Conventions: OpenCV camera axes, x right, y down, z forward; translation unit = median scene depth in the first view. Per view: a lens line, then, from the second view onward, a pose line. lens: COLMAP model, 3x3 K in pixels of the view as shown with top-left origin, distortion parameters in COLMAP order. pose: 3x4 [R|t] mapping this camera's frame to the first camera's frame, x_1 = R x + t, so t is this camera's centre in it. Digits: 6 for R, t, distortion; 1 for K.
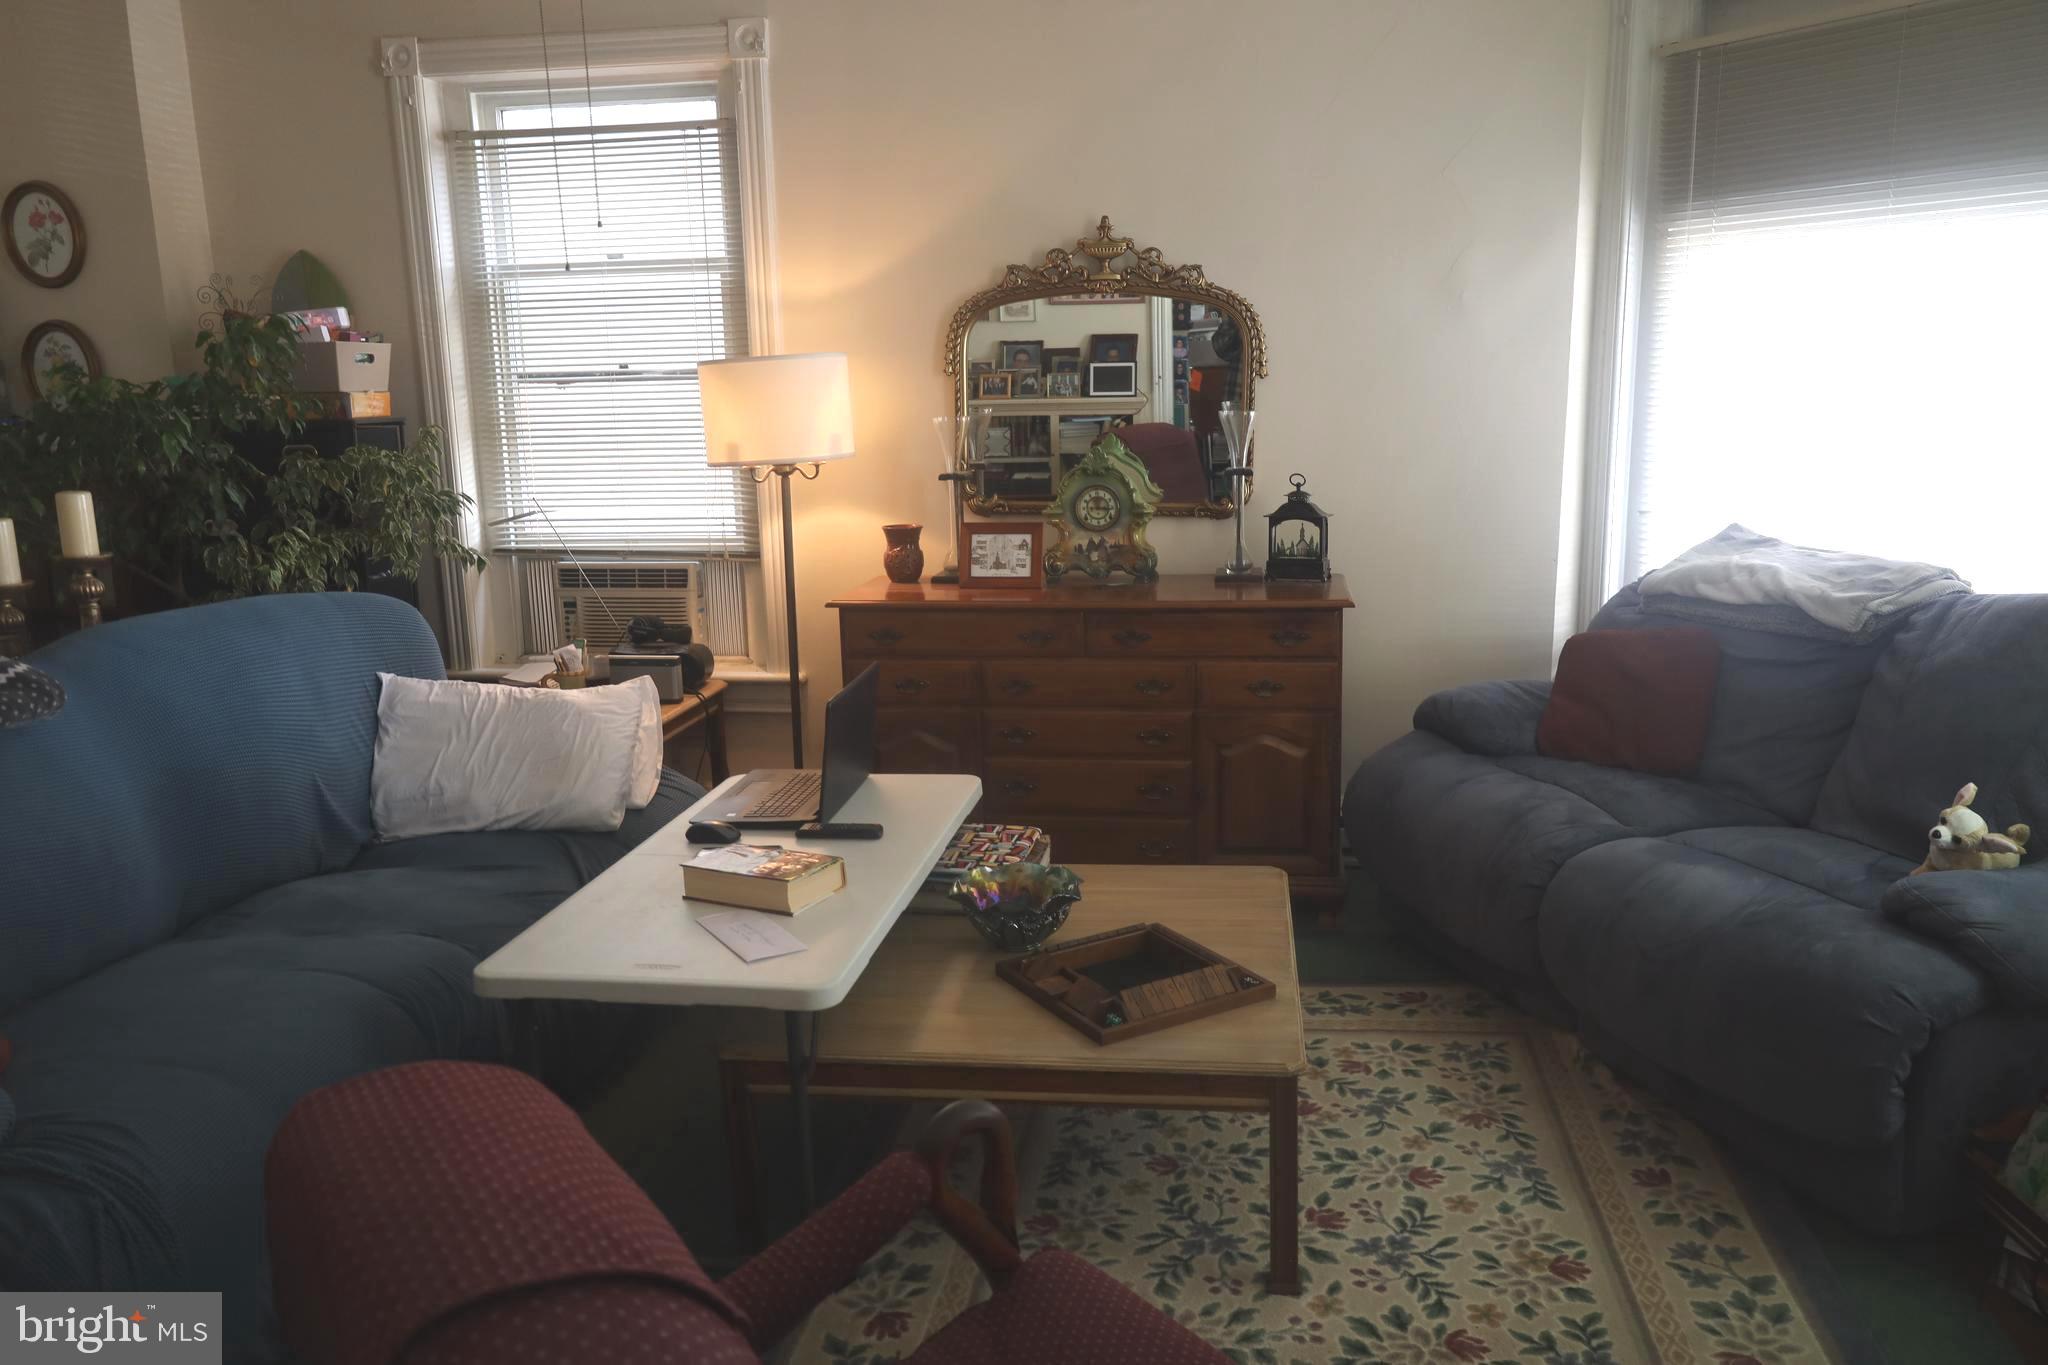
lens RADIAL K [[1480.7, 0, 1027.7], [0, 1480.7, 683.4], [0, 0, 1]] dist [-0.004427, 0.004371]
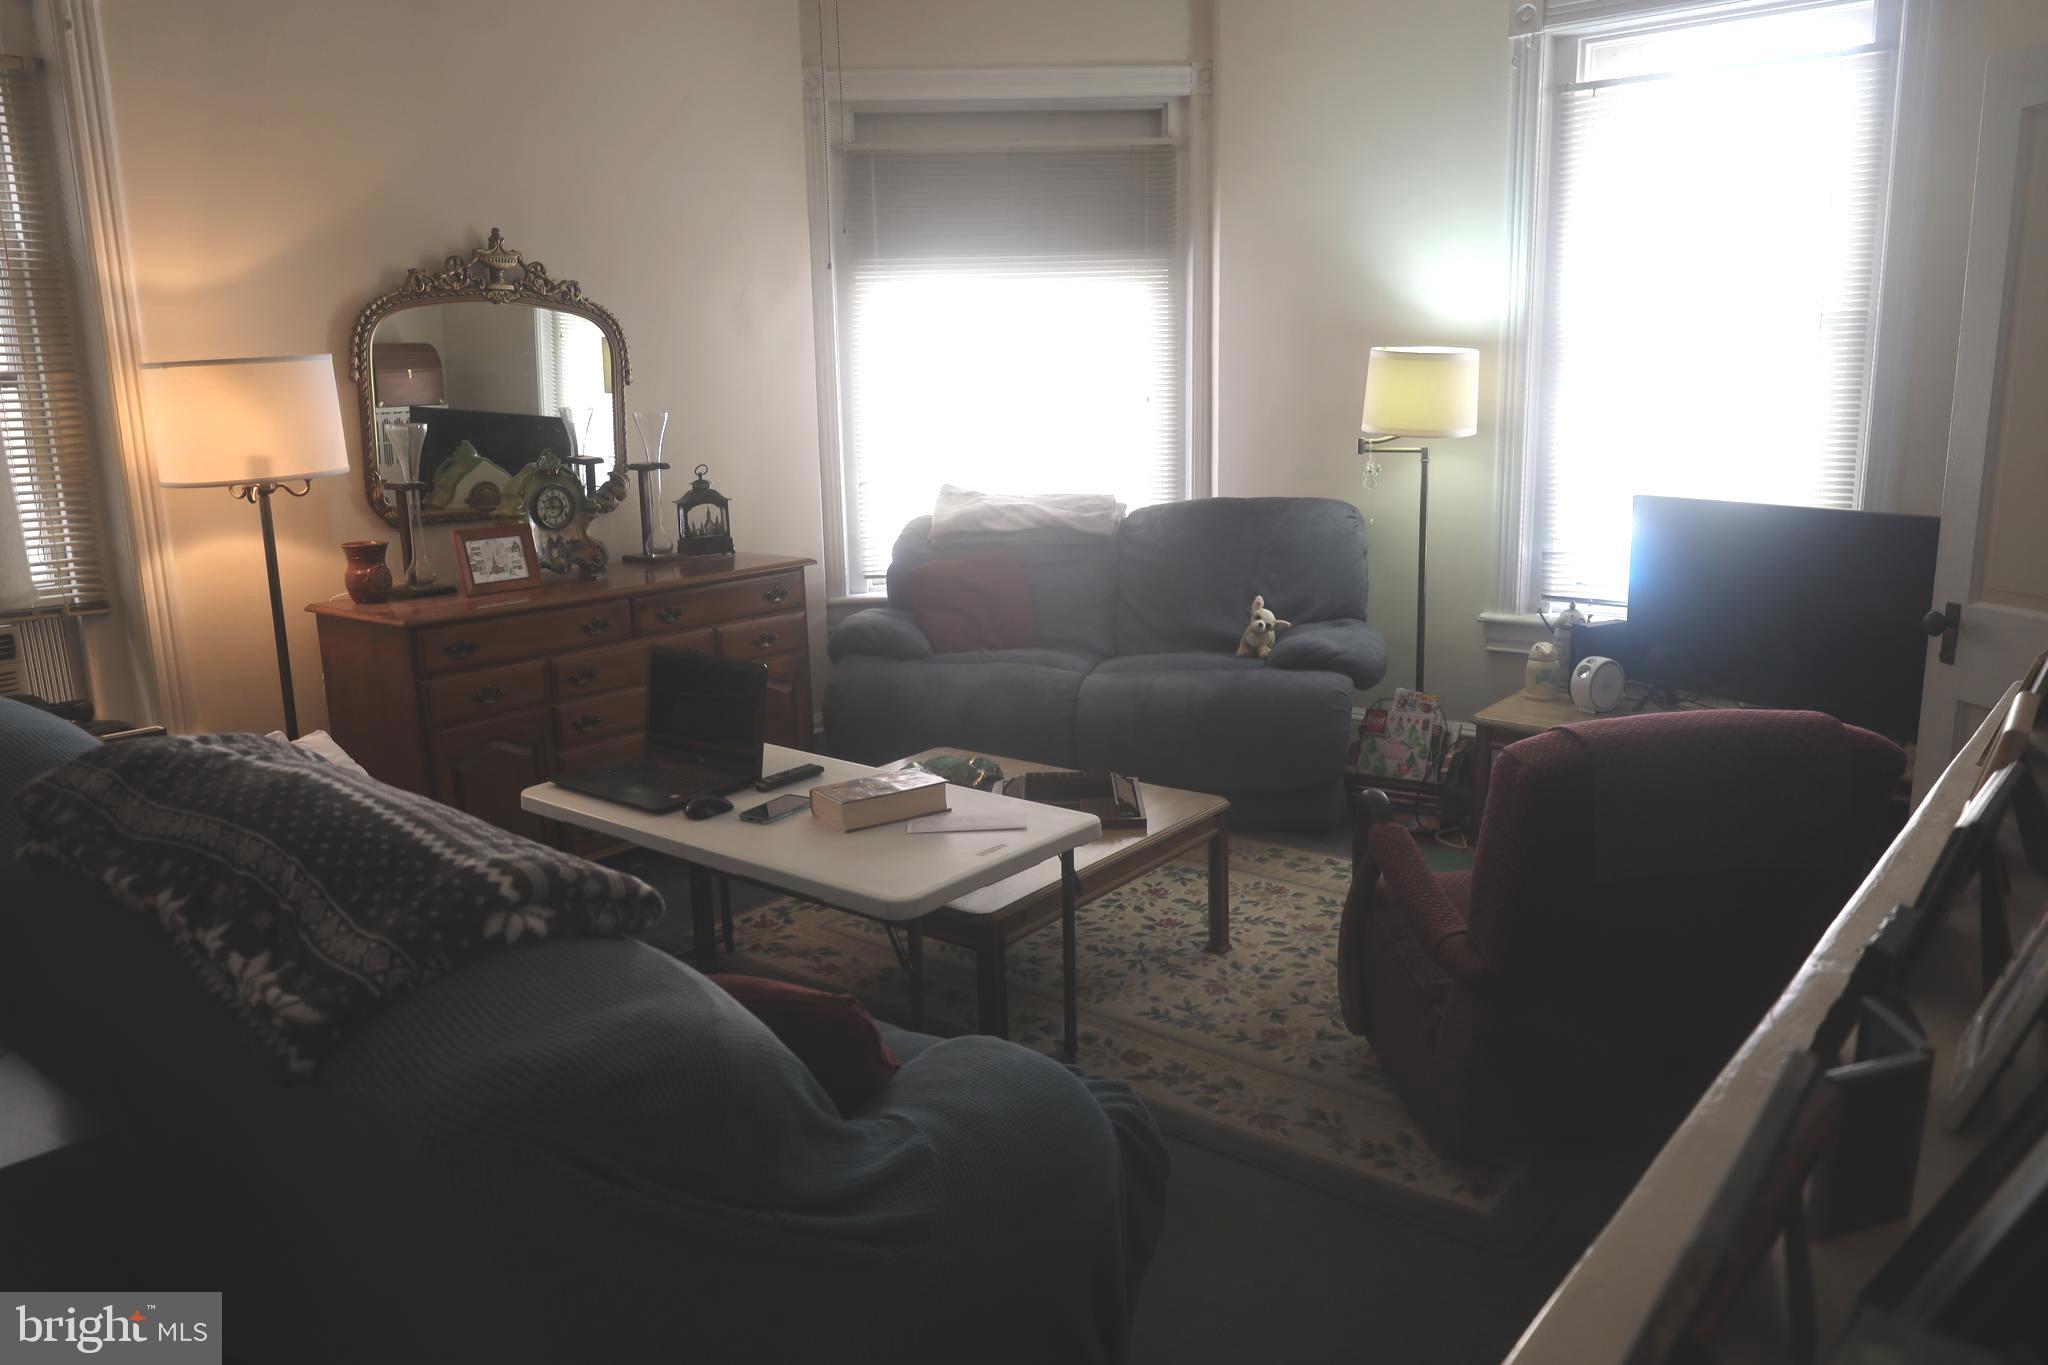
lens RADIAL K [[1480.7, 0, 1026.6], [0, 1480.7, 680.3], [0, 0, 1]] dist [-0.004427, 0.004371]
pose [[0.506091, -0.165313, 0.846489, -0.698596], [0.185786, 0.979314, 0.080177, -0.020220], [-0.842232, 0.116689, 0.526335, 0.182412]]
